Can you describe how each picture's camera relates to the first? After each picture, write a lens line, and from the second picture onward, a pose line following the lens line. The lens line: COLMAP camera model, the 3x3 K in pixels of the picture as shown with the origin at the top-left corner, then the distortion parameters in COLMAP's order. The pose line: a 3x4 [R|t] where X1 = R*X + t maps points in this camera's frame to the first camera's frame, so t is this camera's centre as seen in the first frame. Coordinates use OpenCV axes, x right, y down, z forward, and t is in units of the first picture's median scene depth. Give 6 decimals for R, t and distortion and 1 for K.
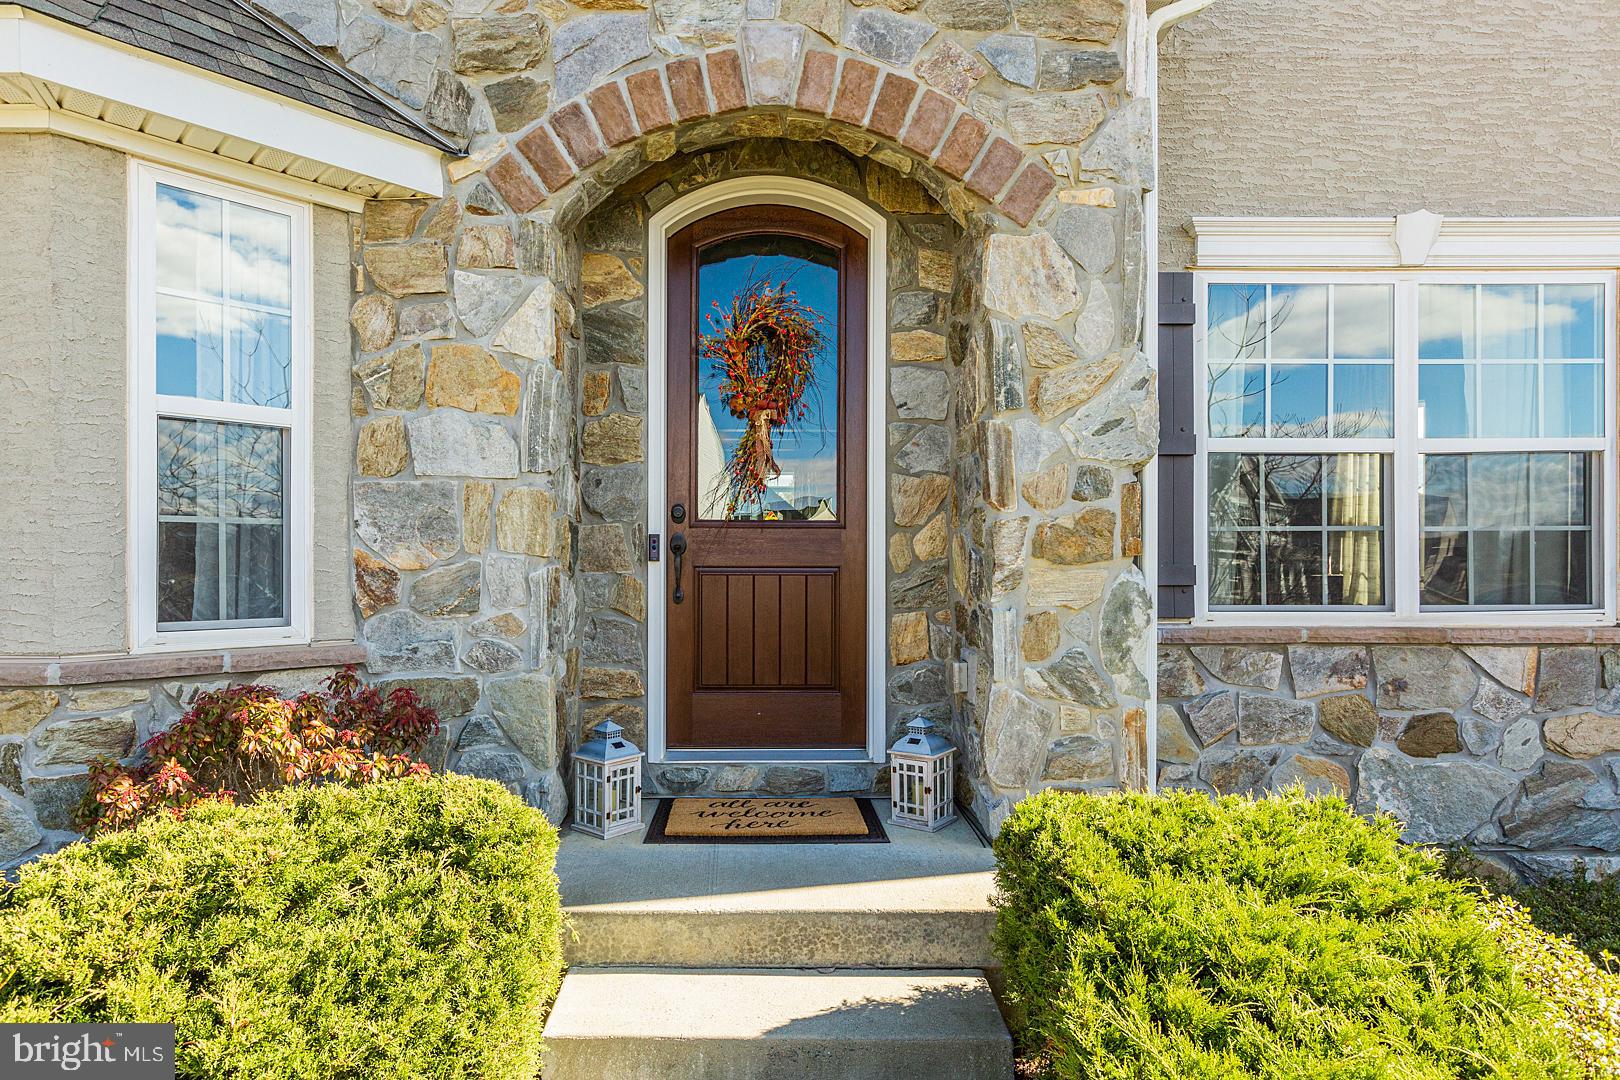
lens RADIAL K [[889.1, 0, 761.9], [0, 889.1, 563.1], [0, 0, 1]] dist [-0.000654, 0.000001]
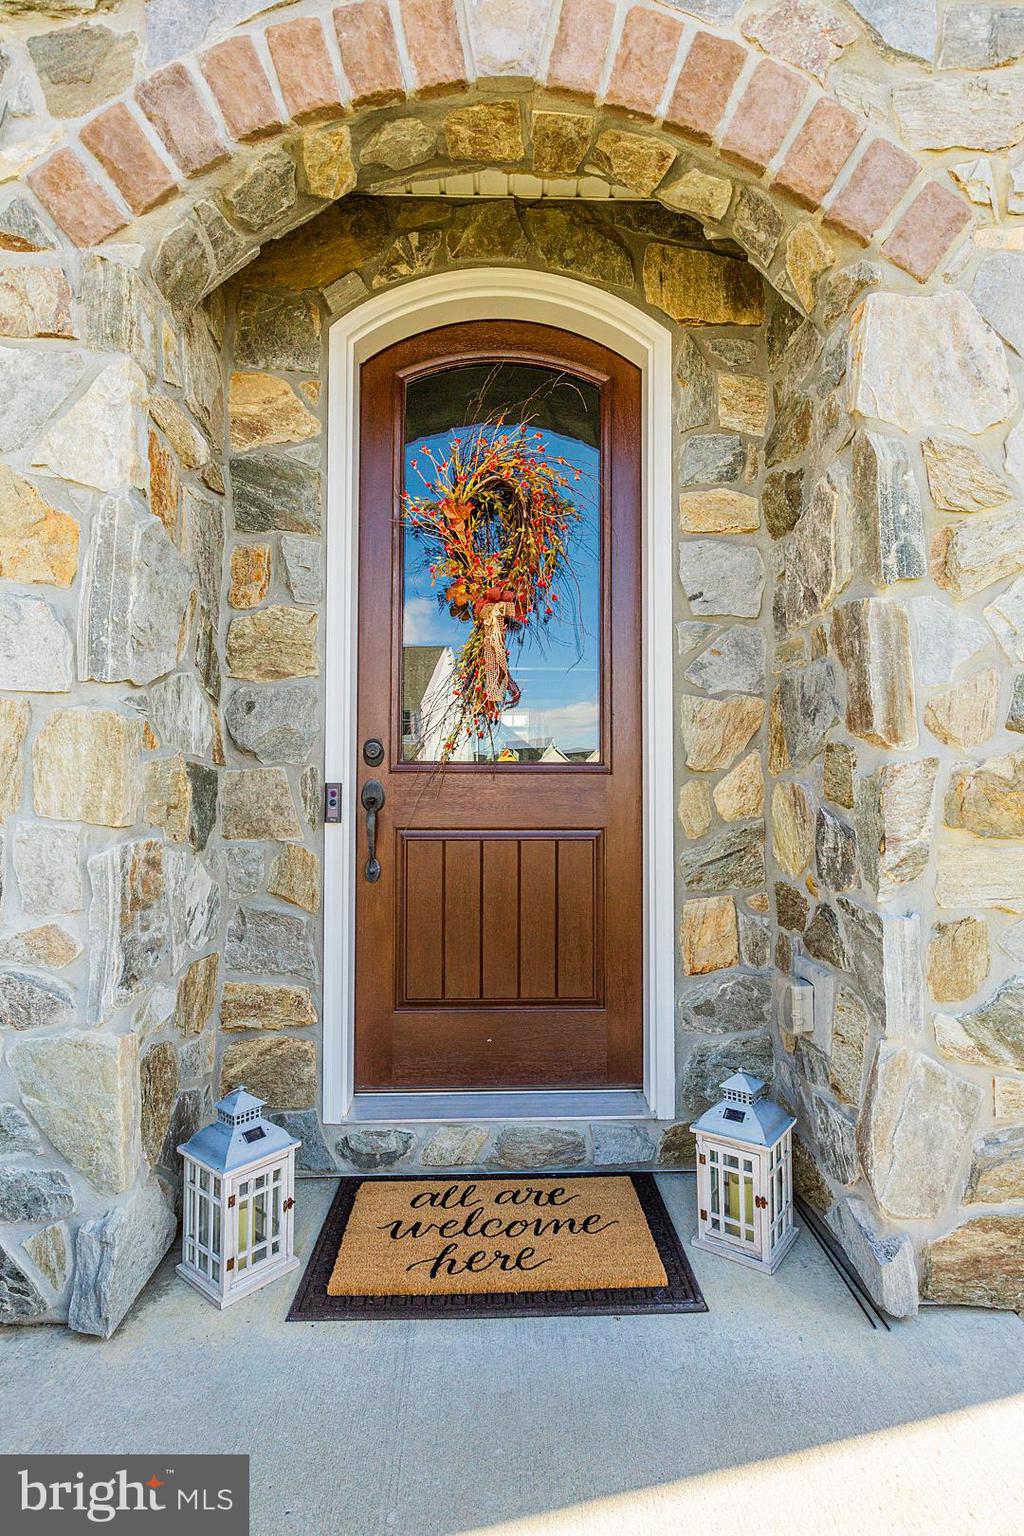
lens RADIAL K [[807.7, 0, 513.5], [0, 807.7, 766.4], [0, 0, 1]] dist [-0.000135, -0.000406]
pose [[0.999832, 0.000478, 0.018340, 0.004960], [0.000213, 0.999291, -0.037648, -0.025124], [-0.018345, 0.037646, 0.999123, 0.438748]]
